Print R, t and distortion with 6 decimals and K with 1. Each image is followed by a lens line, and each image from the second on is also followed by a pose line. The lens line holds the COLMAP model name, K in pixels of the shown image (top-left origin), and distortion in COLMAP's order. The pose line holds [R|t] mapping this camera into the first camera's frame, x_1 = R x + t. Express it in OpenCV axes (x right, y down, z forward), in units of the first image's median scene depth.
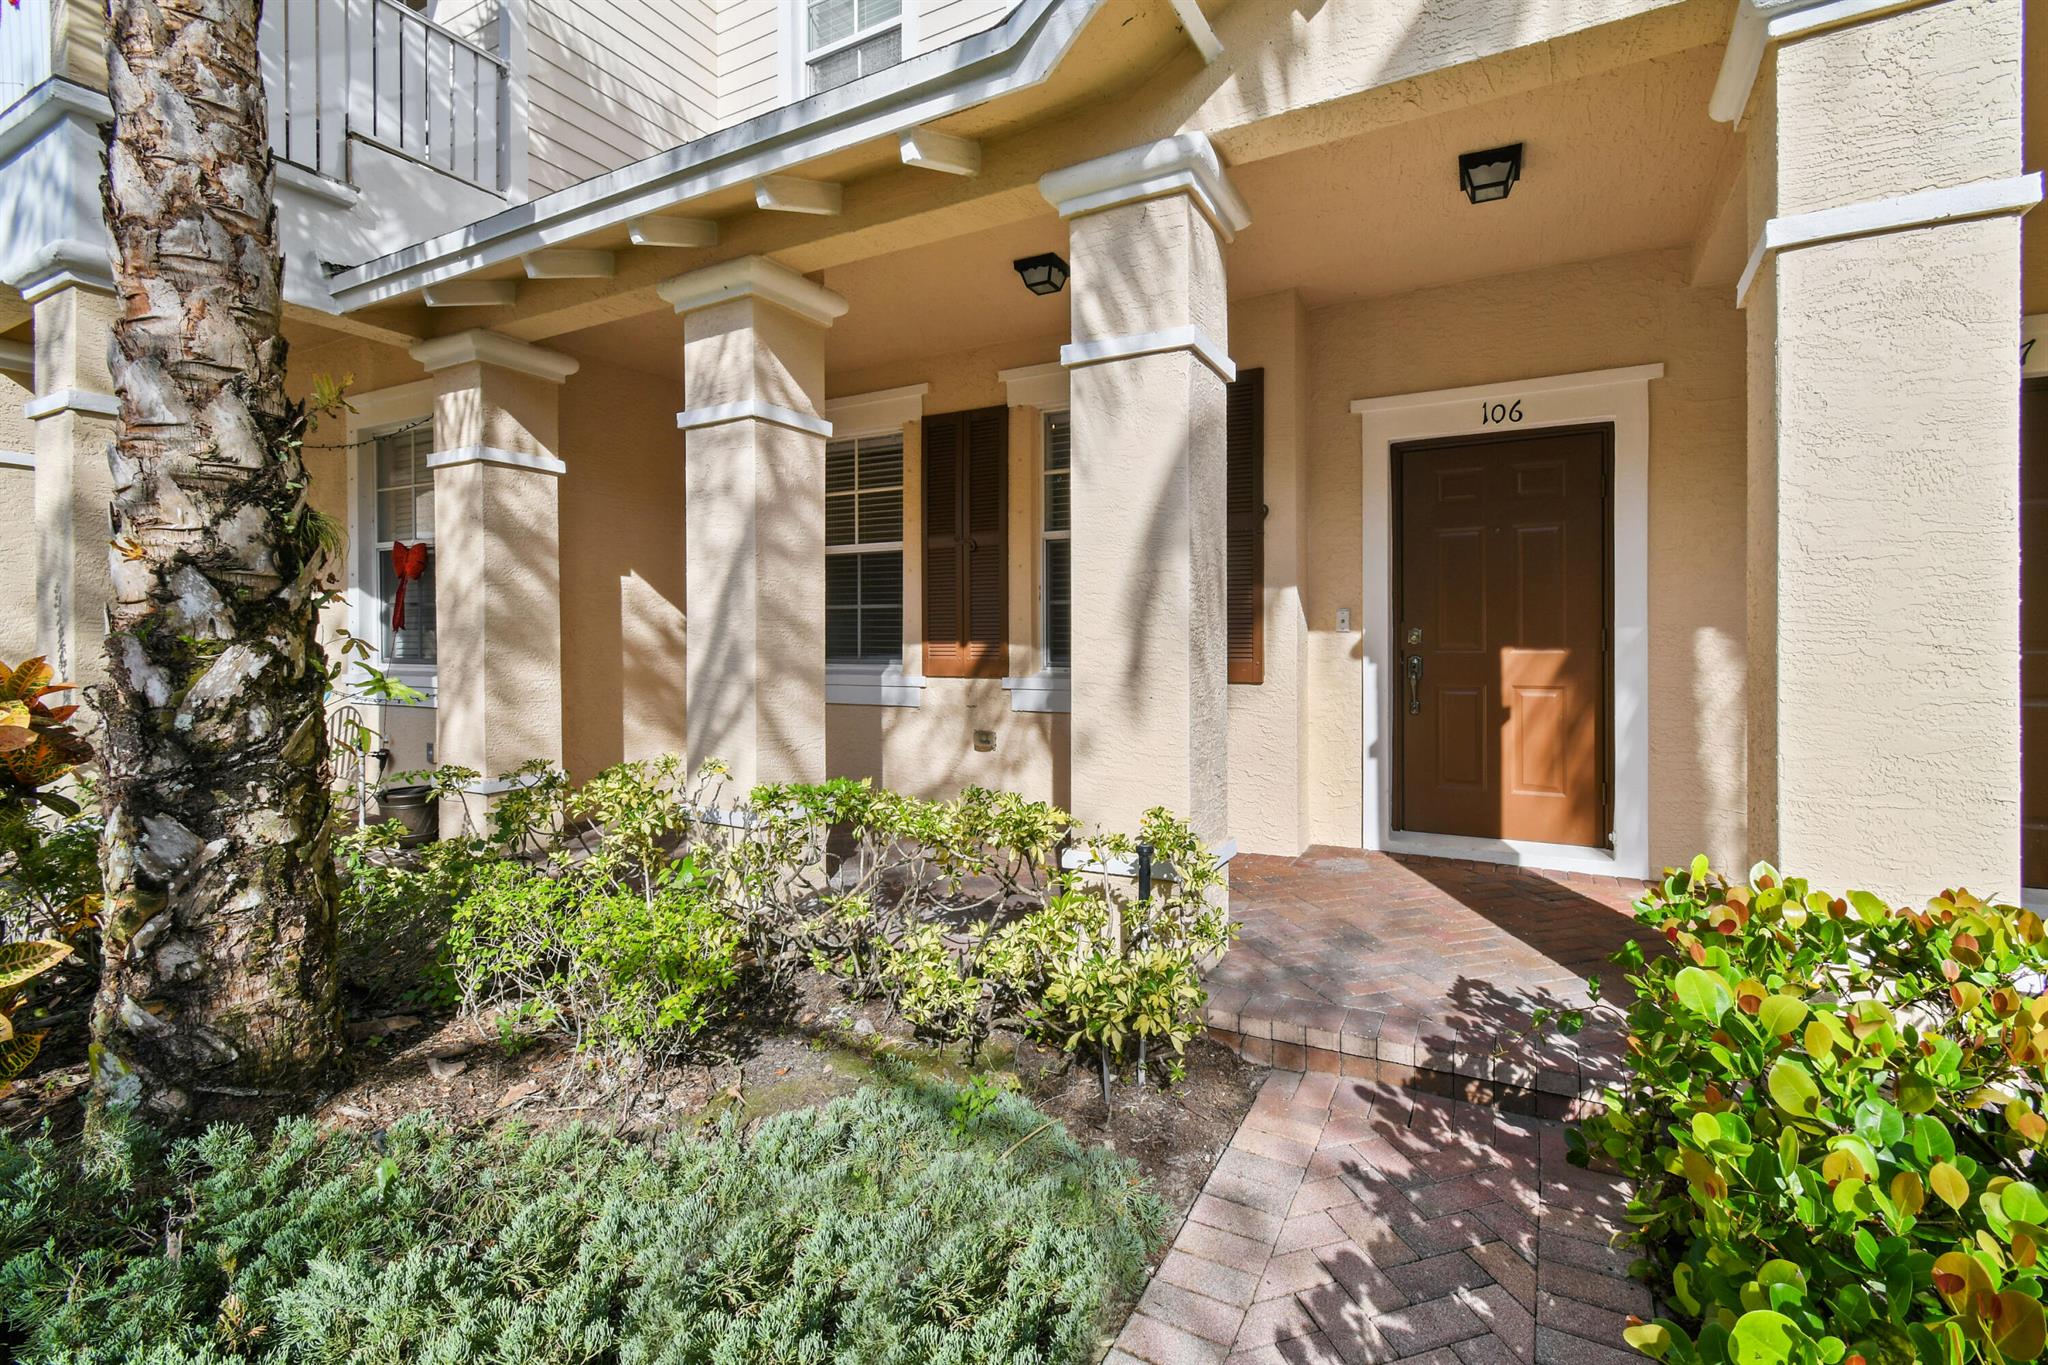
lens RADIAL K [[922.6, 0, 1038.1], [0, 922.6, 644.7], [0, 0, 1]] dist [0.009857, -0.005478]
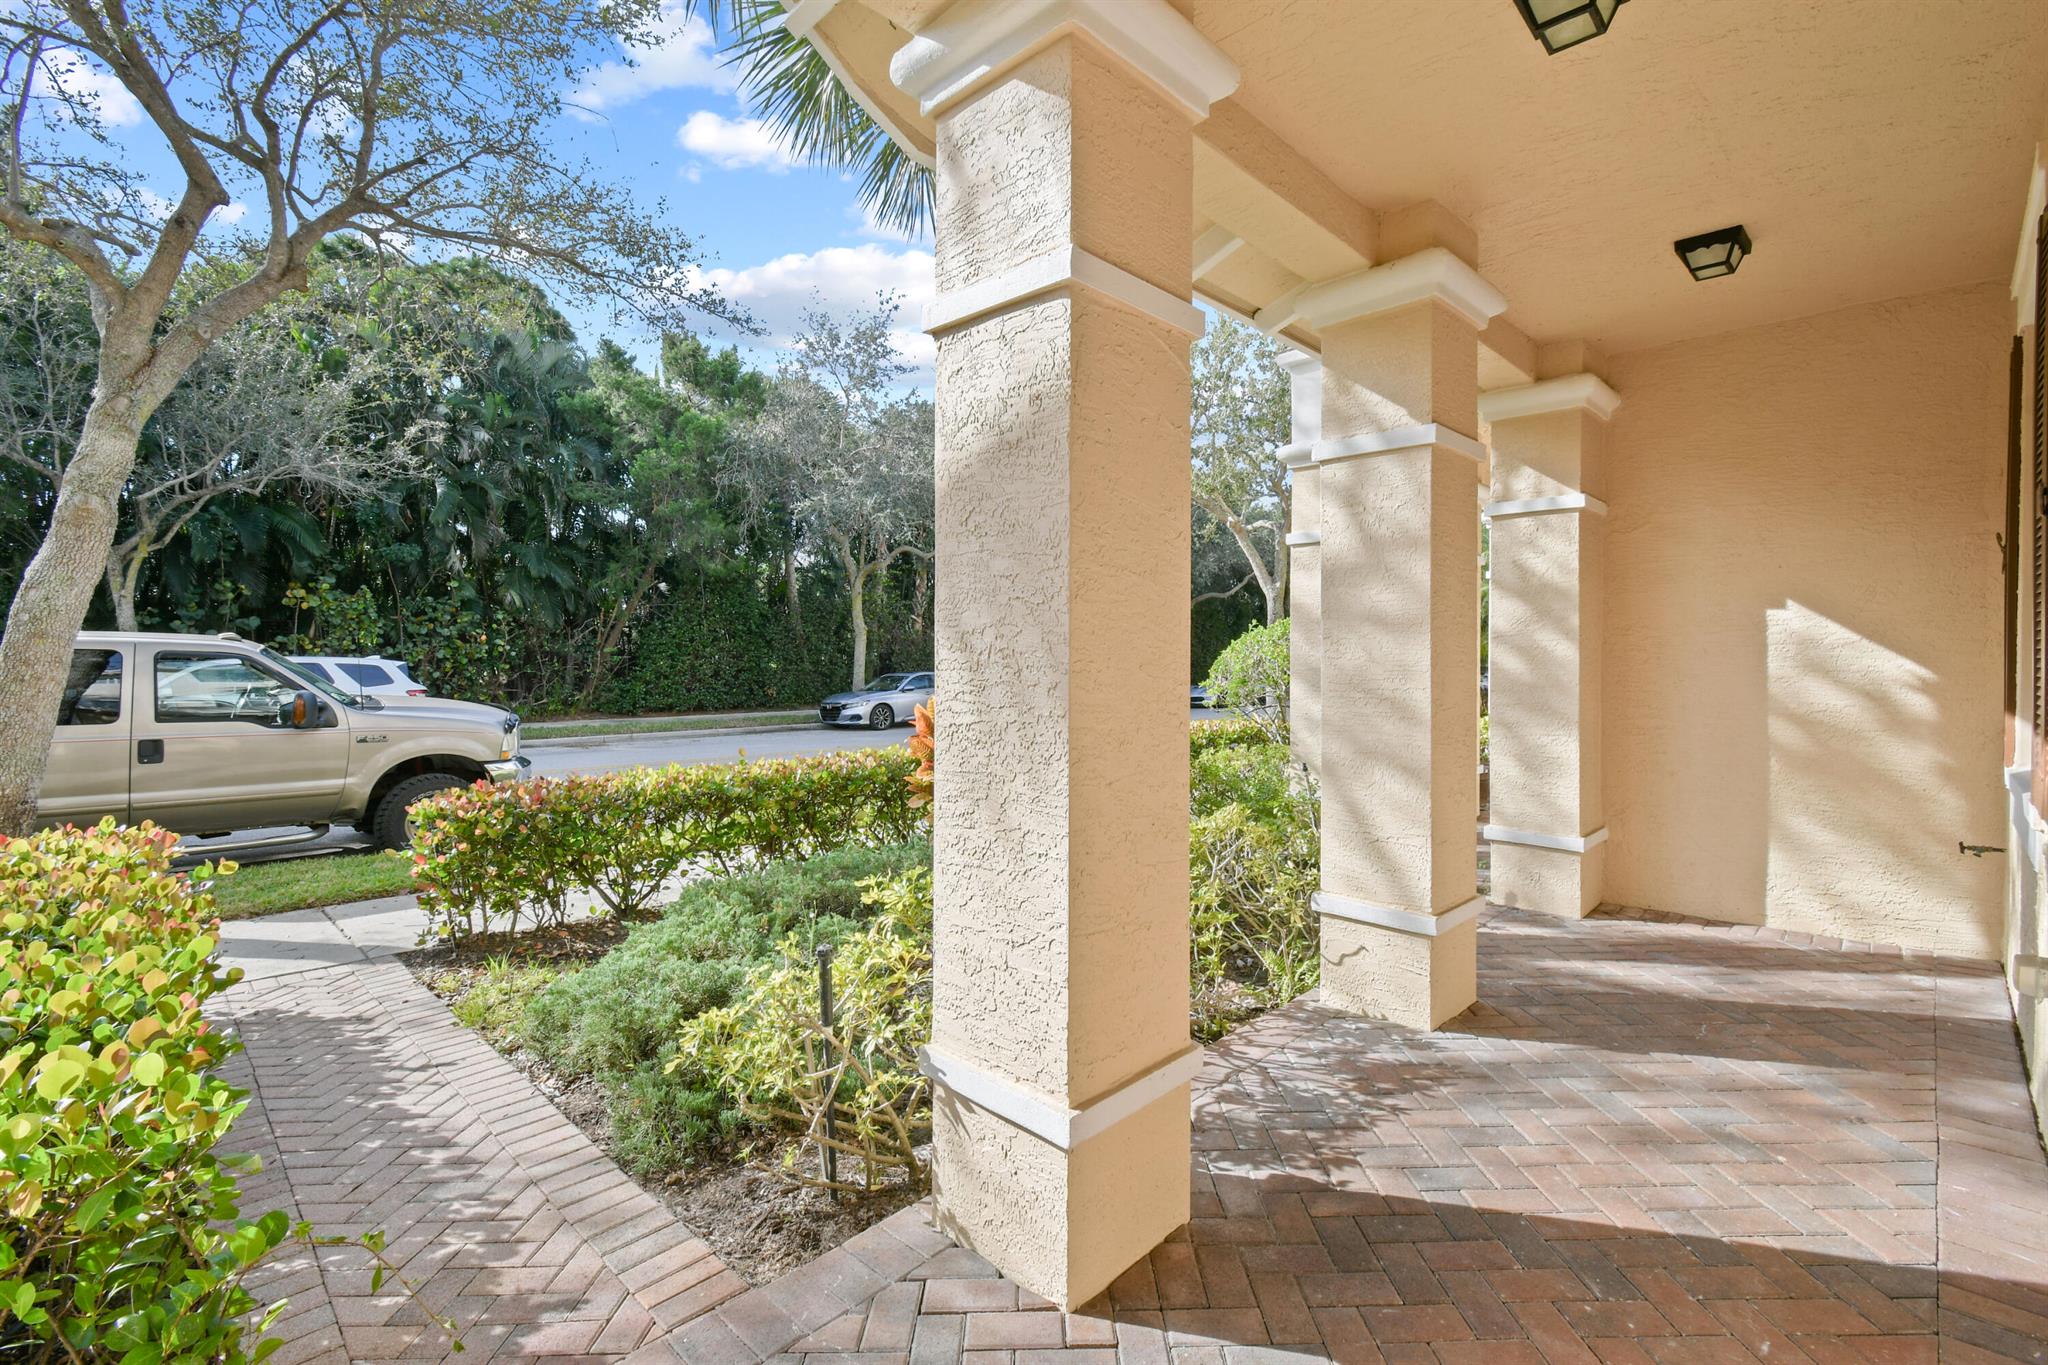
lens RADIAL K [[922.6, 0, 1038.1], [0, 922.6, 644.7], [0, 0, 1]] dist [0.009857, -0.005478]
pose [[-0.271578, -0.007399, -0.962388, 0.518204], [0.022454, 0.999650, -0.014022, -0.060460], [0.962154, -0.025418, -0.271317, 0.778959]]
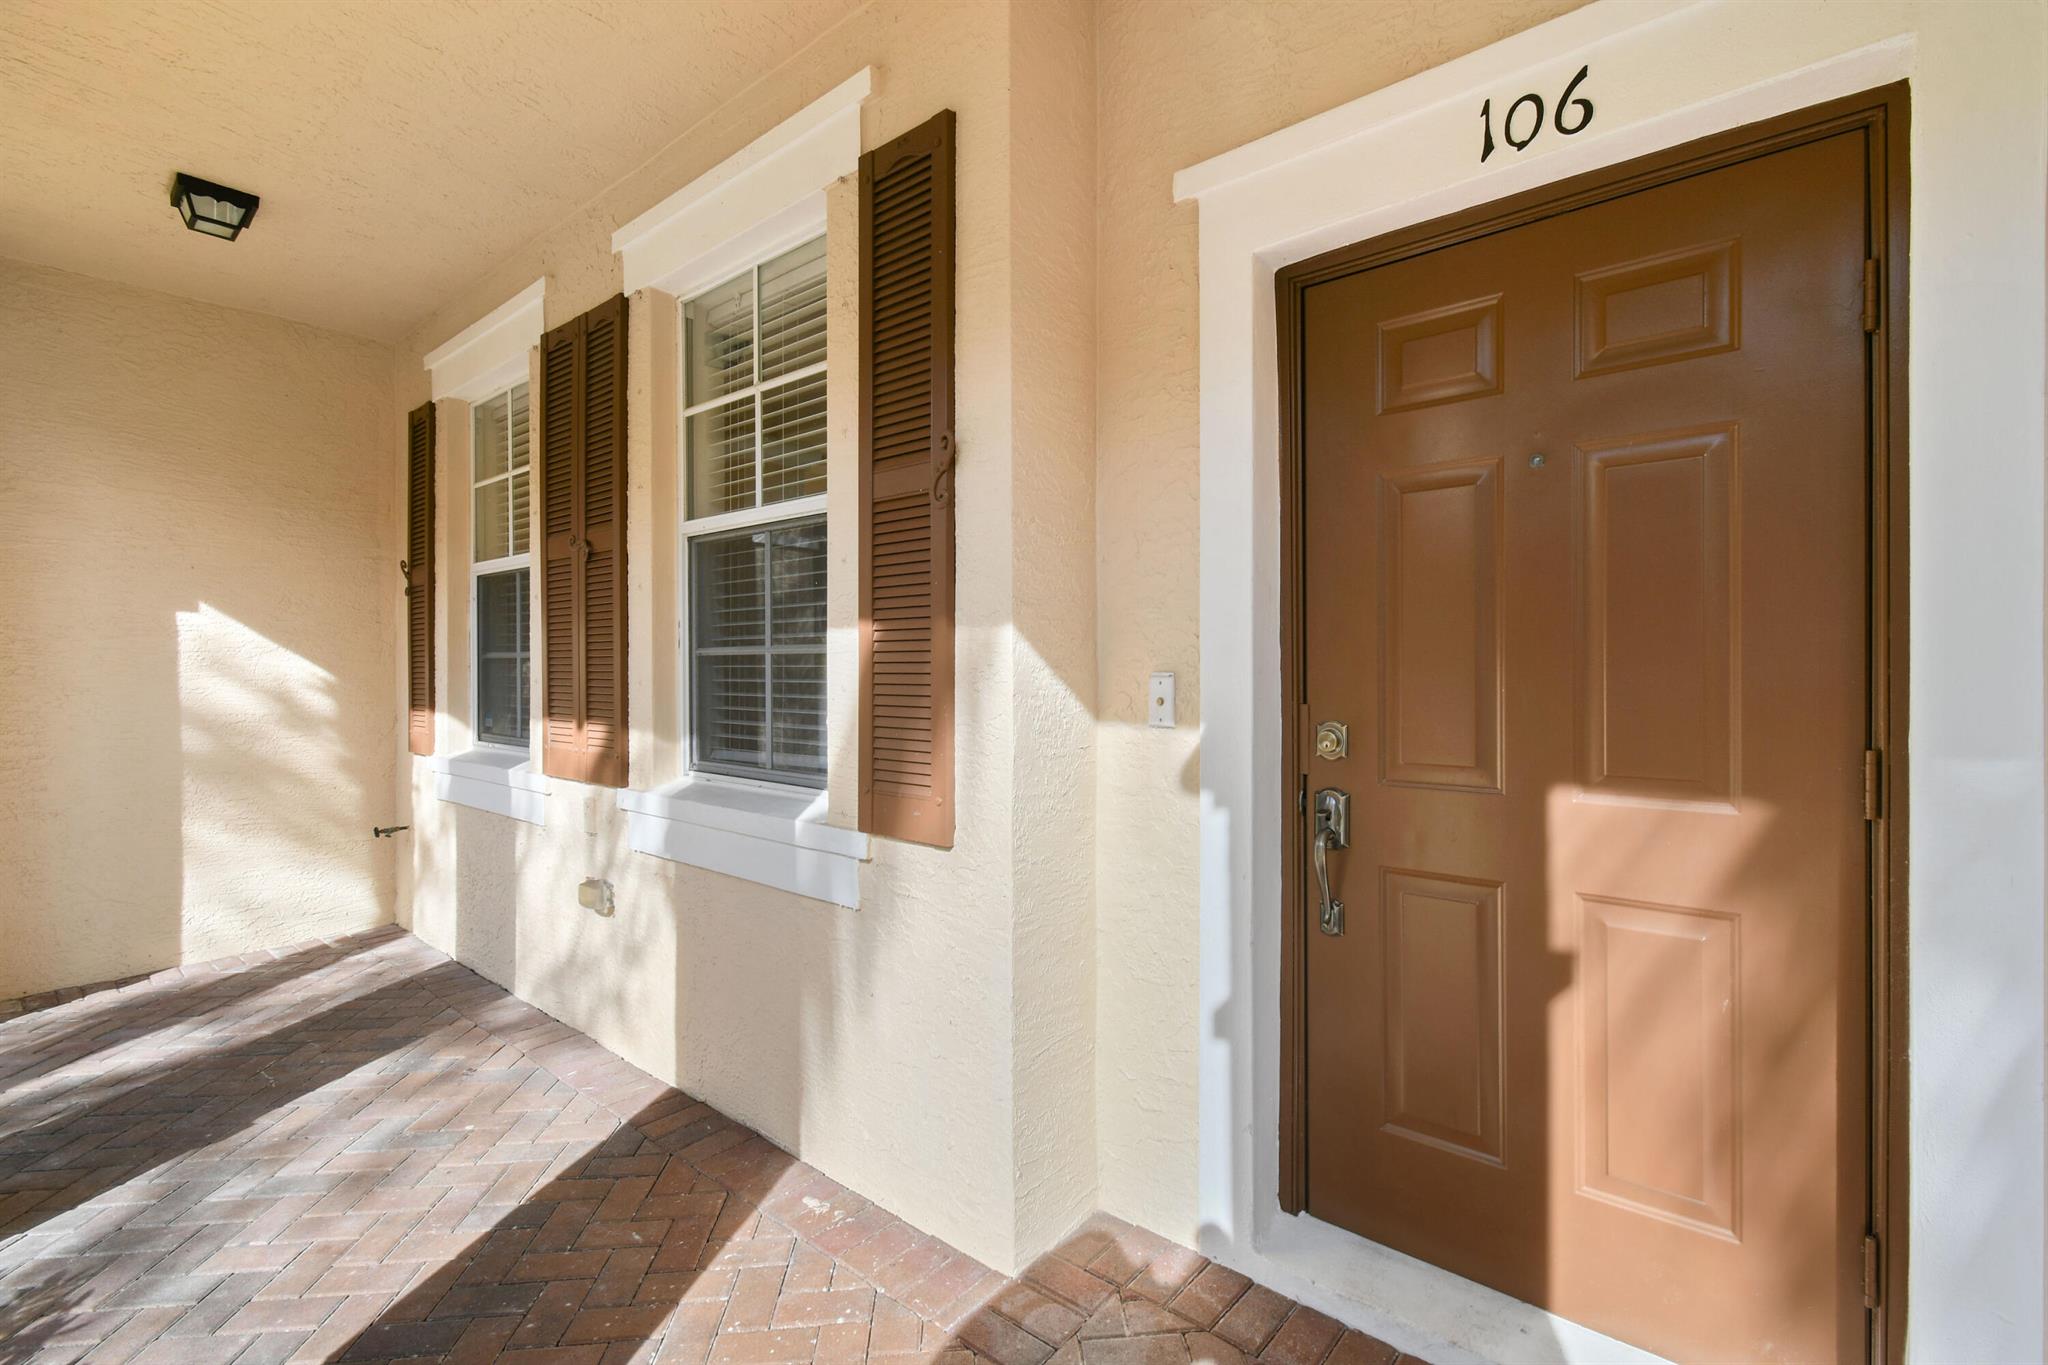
lens RADIAL K [[922.6, 0, 1038.1], [0, 922.6, 644.7], [0, 0, 1]] dist [0.009857, -0.005478]
pose [[0.976388, -0.012803, -0.215646, 0.369679], [0.011501, 0.999907, -0.007292, -0.049124], [0.215719, 0.004639, 0.976444, 0.585222]]
